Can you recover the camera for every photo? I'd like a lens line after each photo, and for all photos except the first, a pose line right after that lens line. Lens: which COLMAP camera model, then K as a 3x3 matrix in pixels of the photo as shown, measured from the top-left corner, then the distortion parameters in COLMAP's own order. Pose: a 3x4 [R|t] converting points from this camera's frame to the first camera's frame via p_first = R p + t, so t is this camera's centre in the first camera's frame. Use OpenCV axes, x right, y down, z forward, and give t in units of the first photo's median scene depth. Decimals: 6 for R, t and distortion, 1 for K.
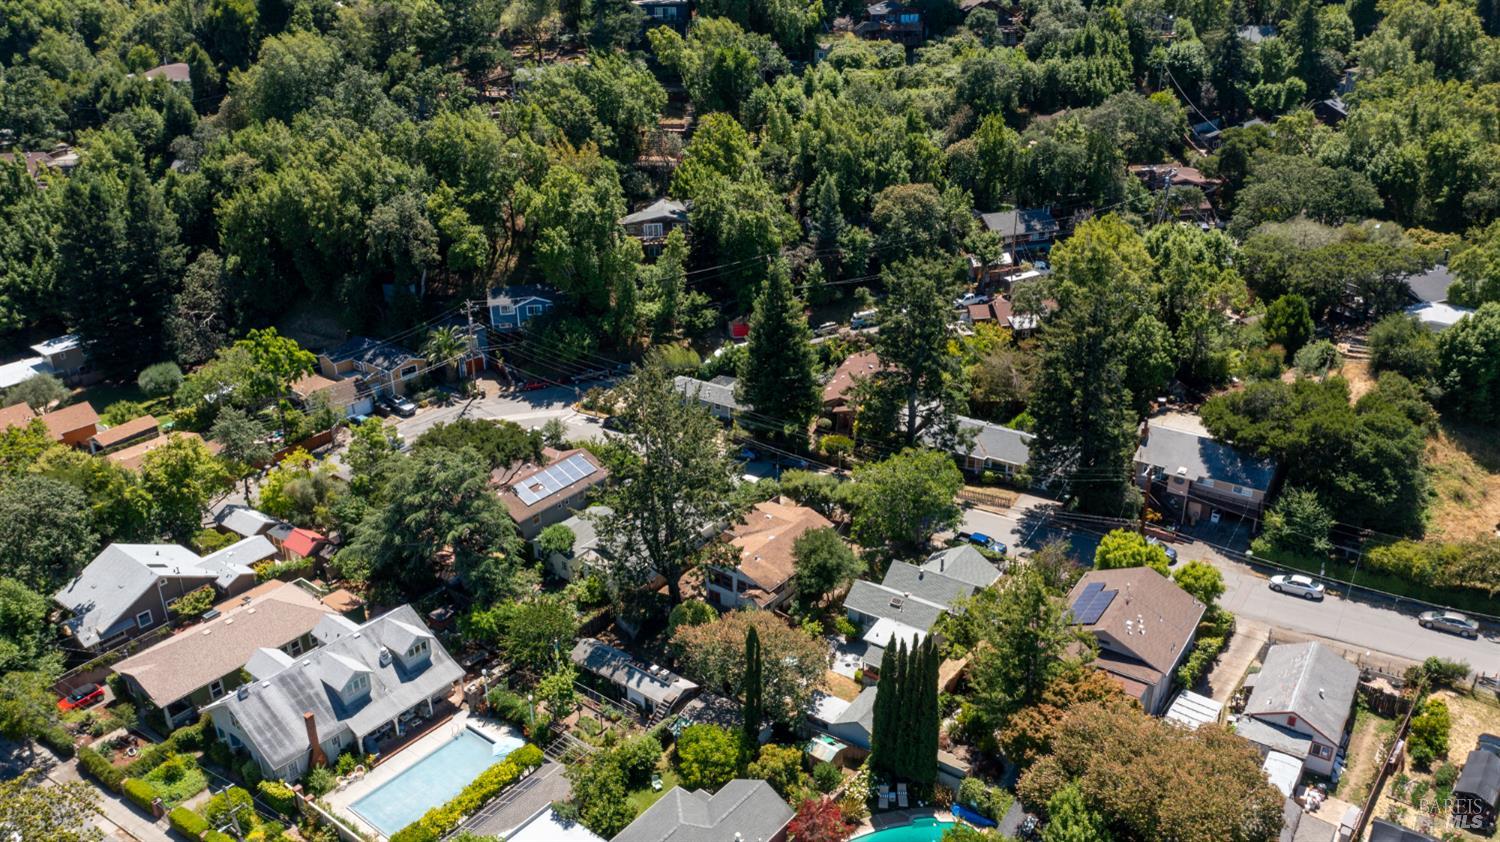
lens RADIAL K [[1179.8, 0, 751.5], [0, 1179.8, 425.1], [0, 0, 1]] dist [-0.033428, -0.003467]
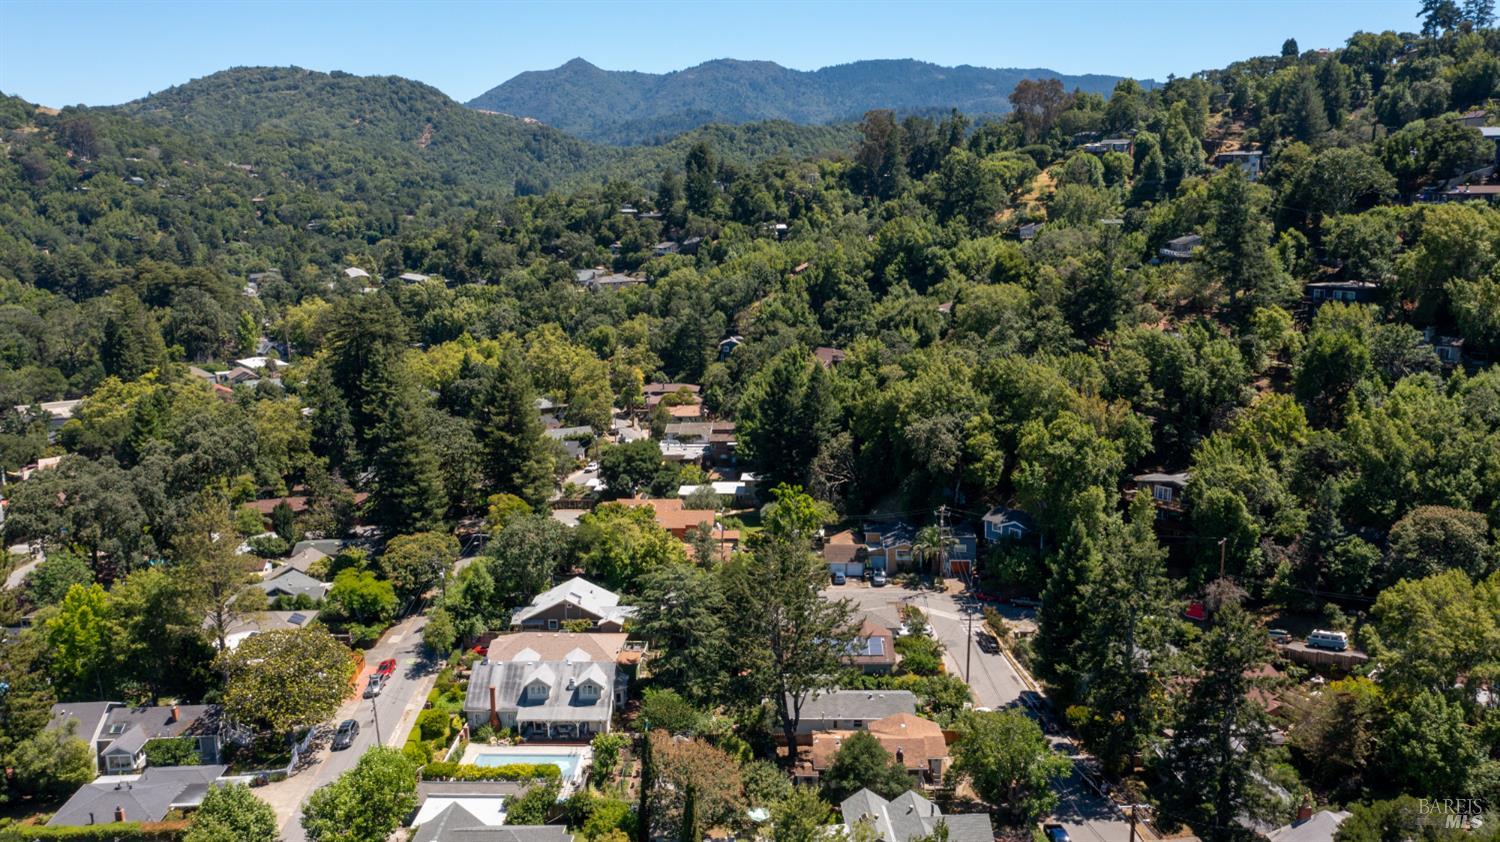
lens RADIAL K [[1179.8, 0, 753.3], [0, 1179.8, 419.8], [0, 0, 1]] dist [-0.033428, -0.003467]
pose [[0.602935, 0.168926, -0.779701, 0.855491], [-0.332389, 0.941651, -0.053019, -0.097856], [0.725250, 0.291131, 0.623903, 0.178790]]
